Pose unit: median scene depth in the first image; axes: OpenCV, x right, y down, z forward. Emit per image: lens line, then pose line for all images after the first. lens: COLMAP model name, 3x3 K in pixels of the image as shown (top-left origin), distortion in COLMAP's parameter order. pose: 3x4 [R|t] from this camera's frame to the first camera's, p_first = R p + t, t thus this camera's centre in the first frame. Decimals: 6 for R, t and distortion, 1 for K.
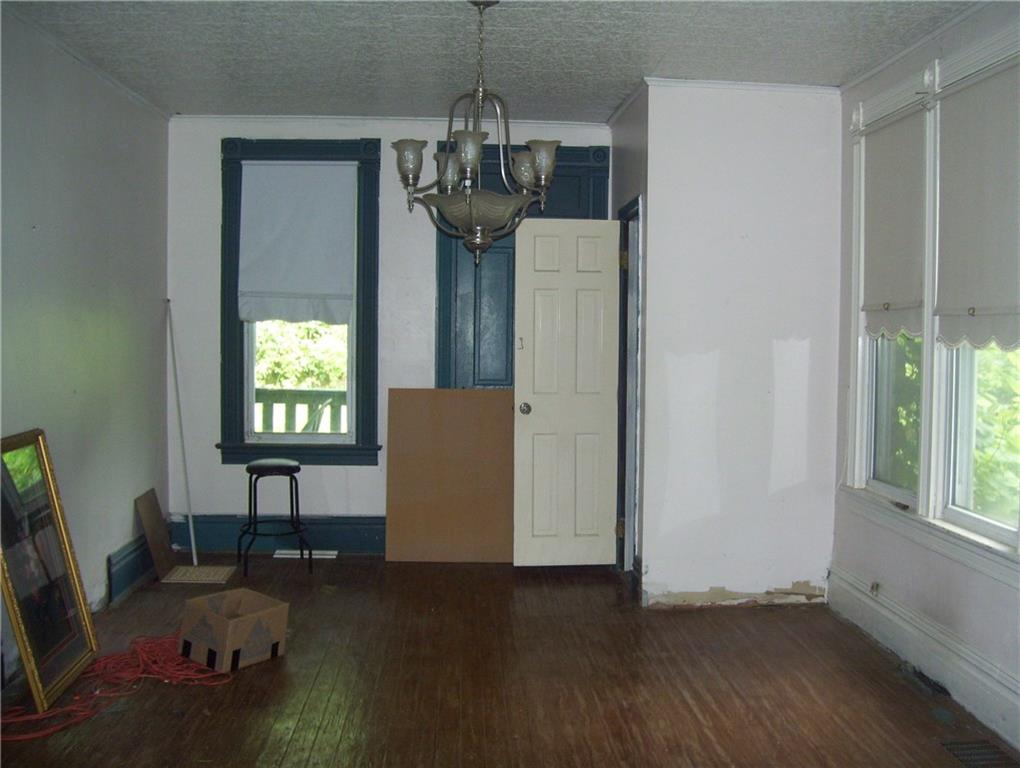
lens RADIAL K [[1074.8, 0, 509.9], [0, 1074.8, 391.7], [0, 0, 1]] dist [-0.191974, 0.313212]
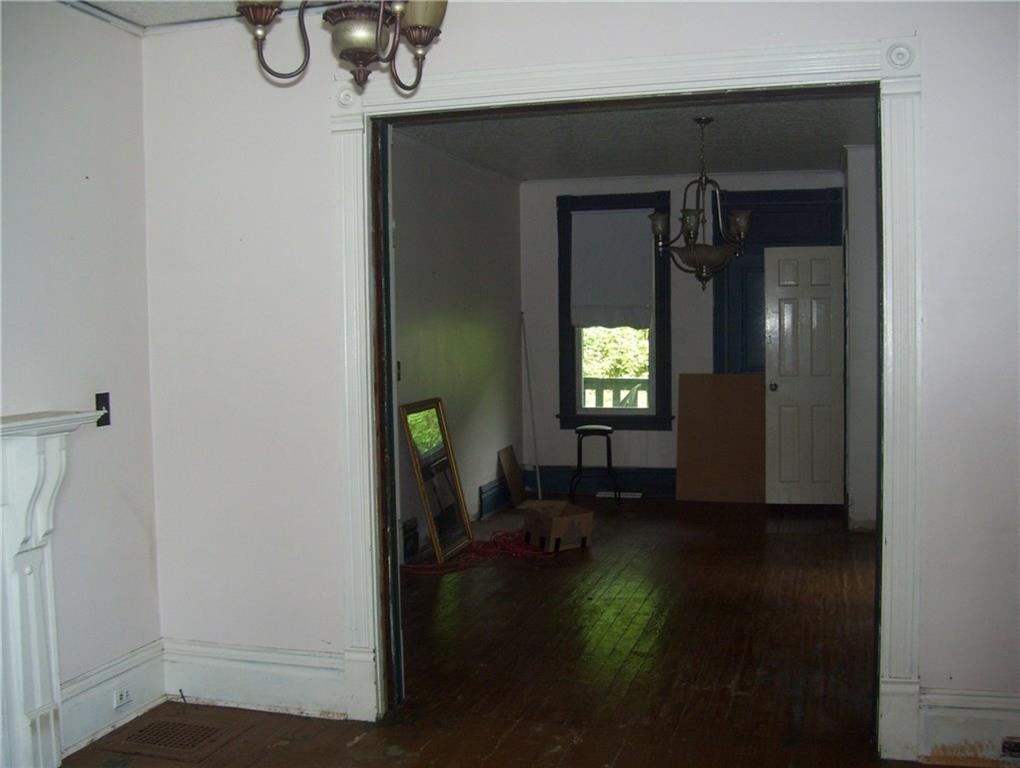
lens RADIAL K [[1108.4, 0, 513.3], [0, 1108.4, 385.3], [0, 0, 1]] dist [-0.186982, 0.122453]
pose [[0.943151, -0.005830, -0.332313, 0.157010], [0.002939, 0.999953, -0.009199, 0.023841], [0.332351, 0.007699, 0.943124, -0.398903]]
